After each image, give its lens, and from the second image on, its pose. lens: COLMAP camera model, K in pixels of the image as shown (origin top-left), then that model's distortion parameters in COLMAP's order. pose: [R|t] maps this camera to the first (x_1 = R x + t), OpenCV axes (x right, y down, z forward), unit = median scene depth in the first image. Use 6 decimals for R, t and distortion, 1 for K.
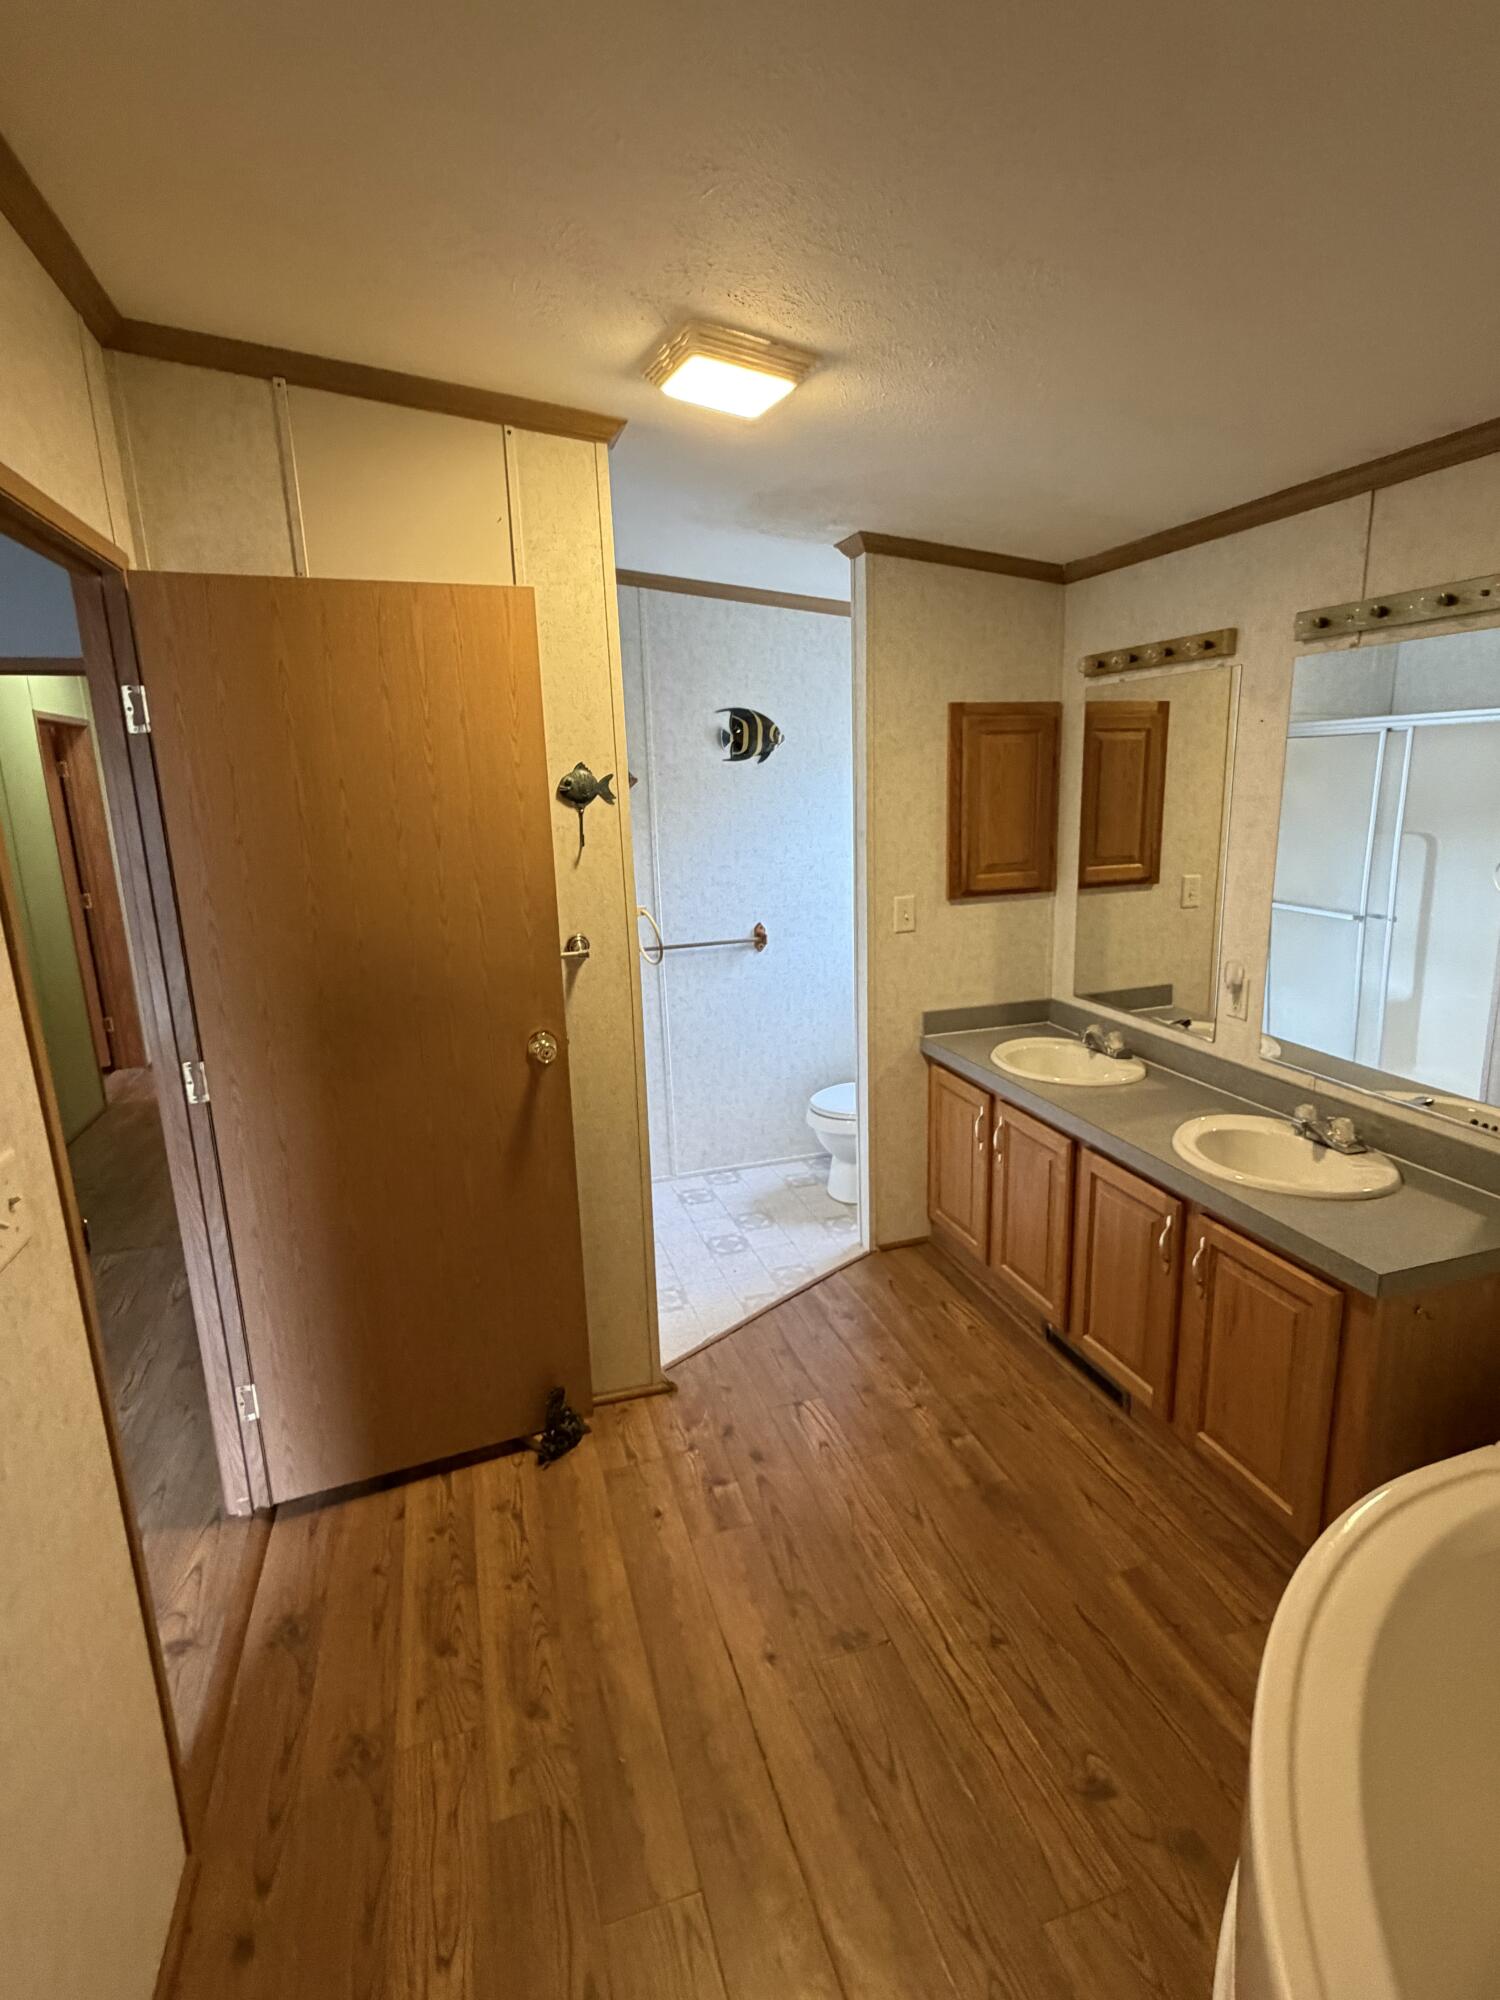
lens RADIAL K [[994.3, 0, 758.5], [0, 994.3, 997.8], [0, 0, 1]] dist [-0.003150, -0.000605]
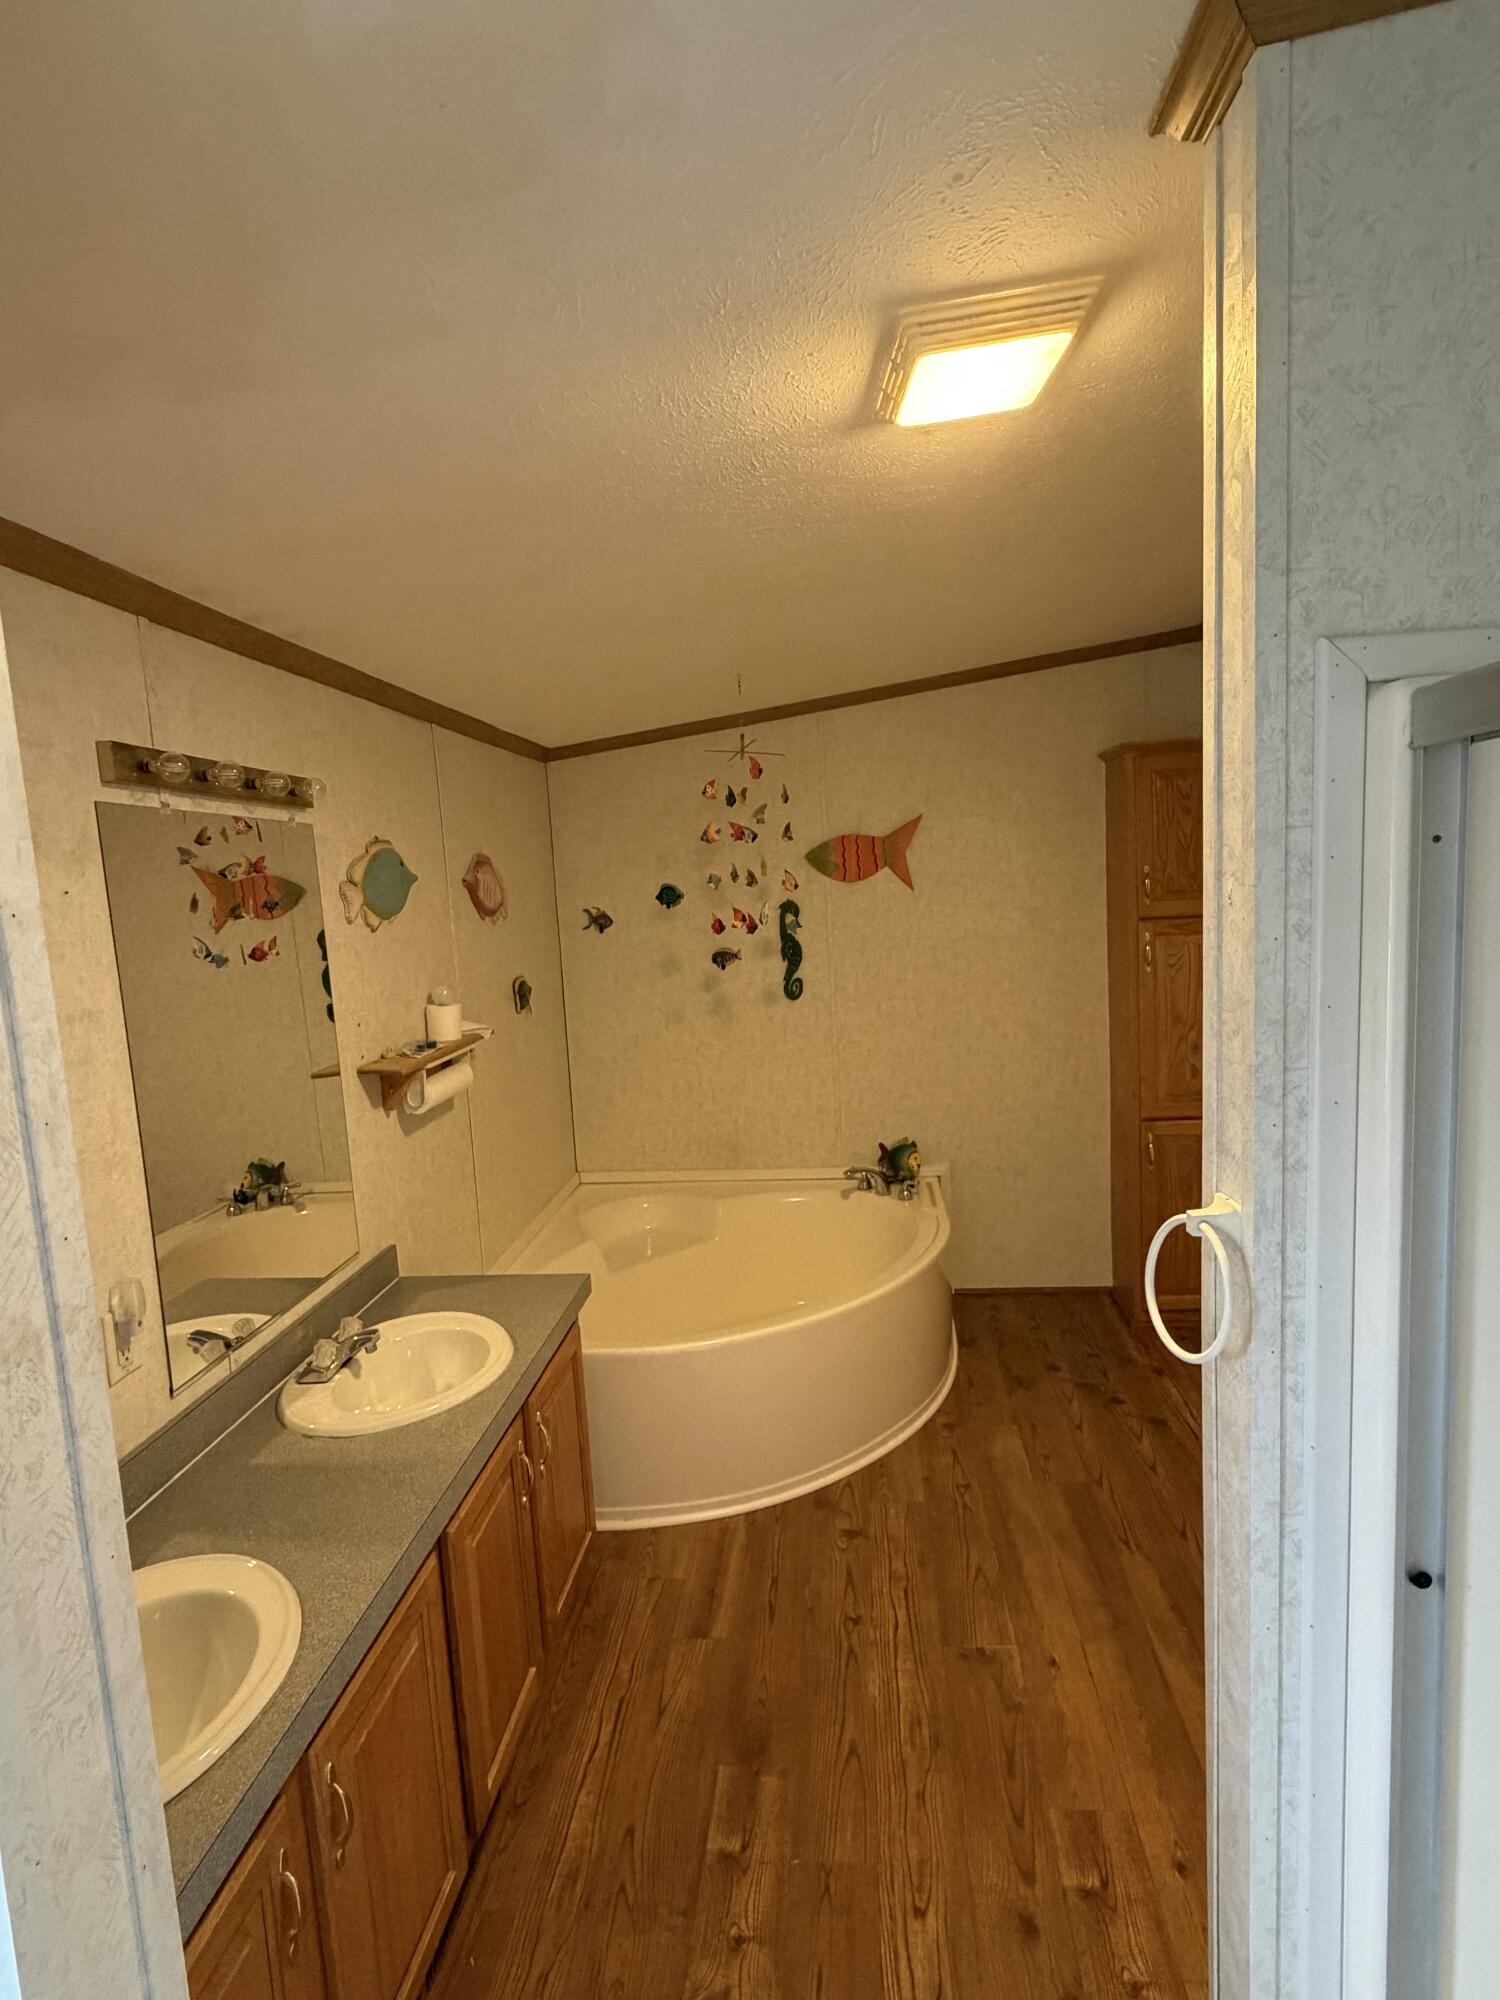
lens RADIAL K [[994.3, 0, 752.5], [0, 994.3, 994.1], [0, 0, 1]] dist [-0.003150, -0.000605]
pose [[-0.914545, 0.035829, 0.402895, -0.135238], [0.167772, 0.939947, 0.297242, -0.377946], [-0.368050, 0.339436, -0.865634, 1.589516]]
